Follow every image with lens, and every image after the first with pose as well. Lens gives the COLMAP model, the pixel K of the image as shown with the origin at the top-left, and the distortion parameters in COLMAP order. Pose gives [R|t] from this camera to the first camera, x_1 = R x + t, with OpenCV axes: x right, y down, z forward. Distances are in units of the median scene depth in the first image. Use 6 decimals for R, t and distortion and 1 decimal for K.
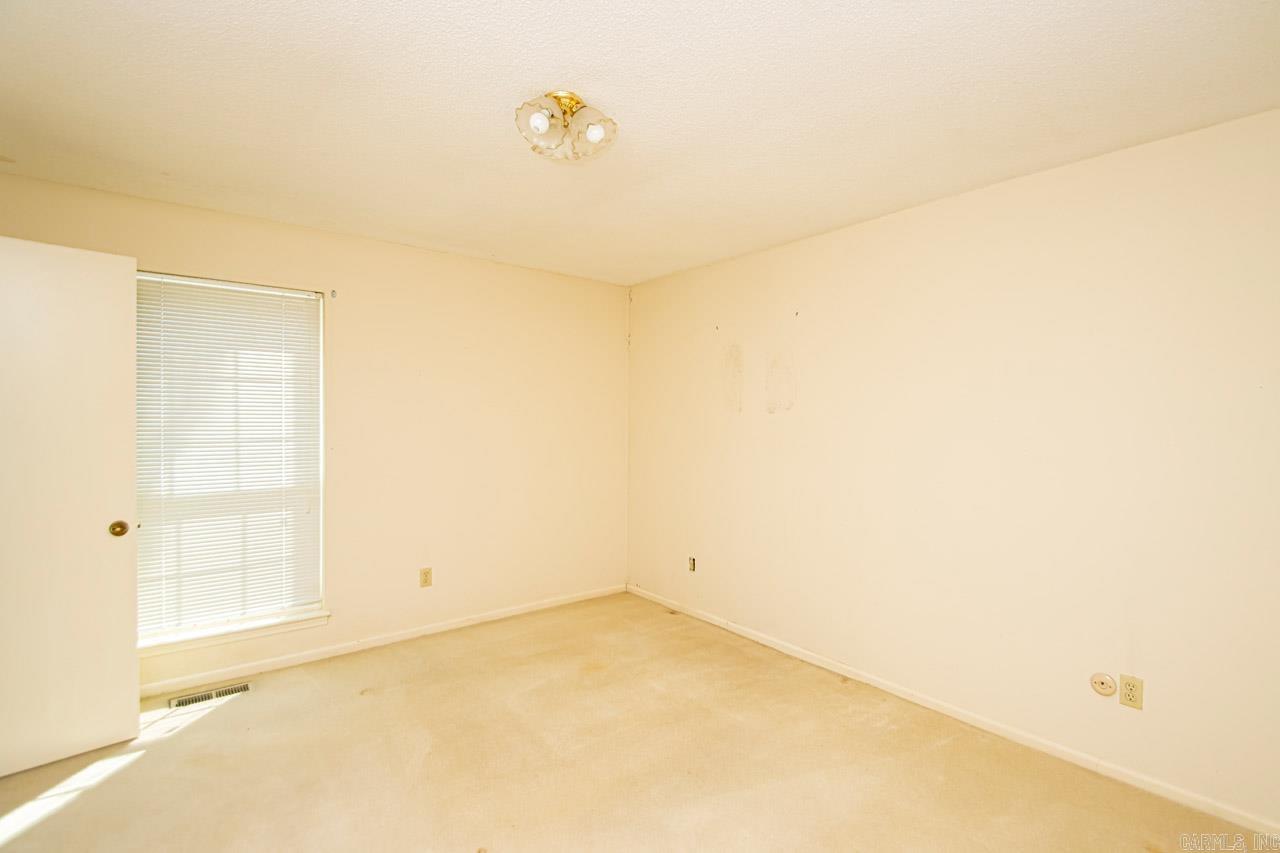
lens RADIAL K [[591.0, 0, 651.9], [0, 591.0, 426.3], [0, 0, 1]] dist [0.009439, -0.015550]
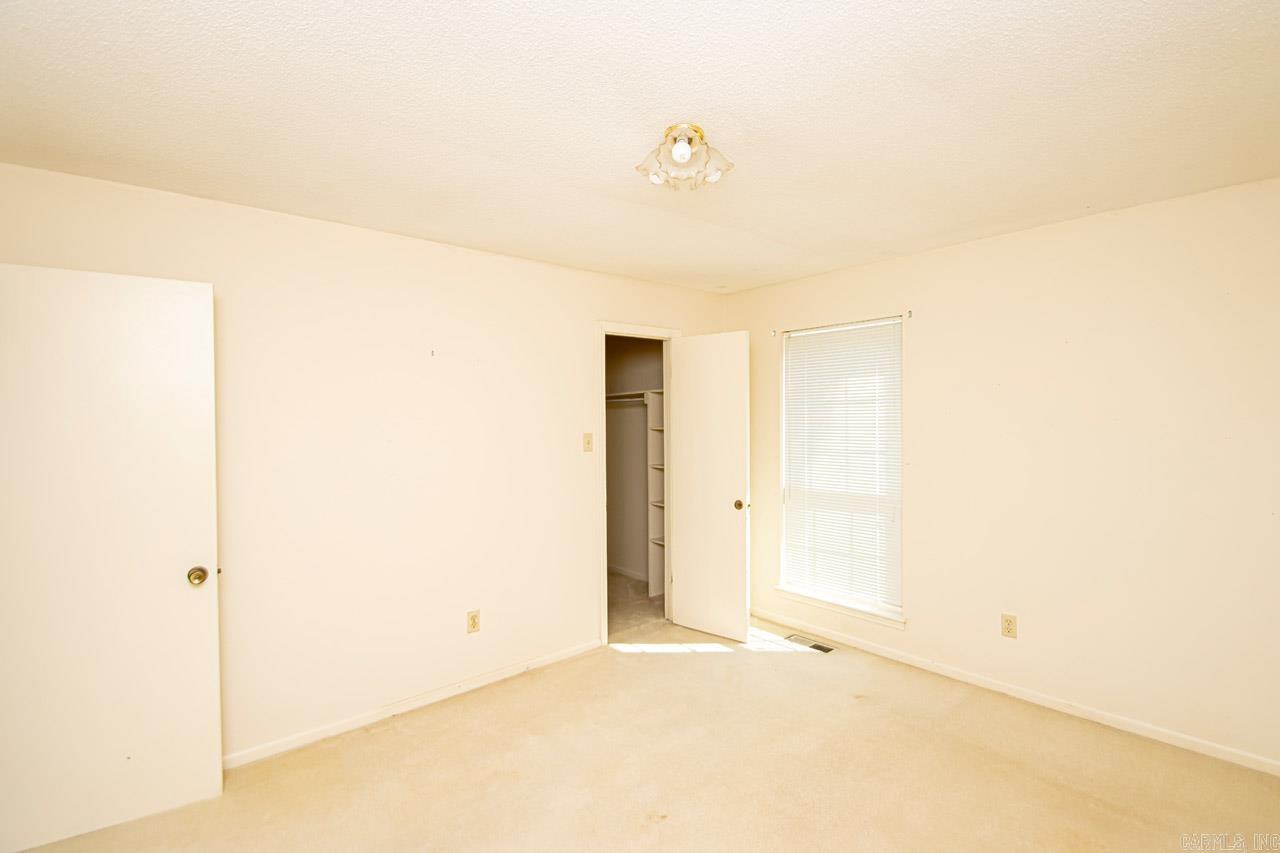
lens RADIAL K [[591.0, 0, 651.9], [0, 591.0, 426.3], [0, 0, 1]] dist [0.009439, -0.015550]
pose [[0.024148, 0.011846, -0.999638, 0.503666], [-0.000918, 0.999930, 0.011828, -0.041686], [0.999708, 0.000632, 0.024157, 0.547457]]
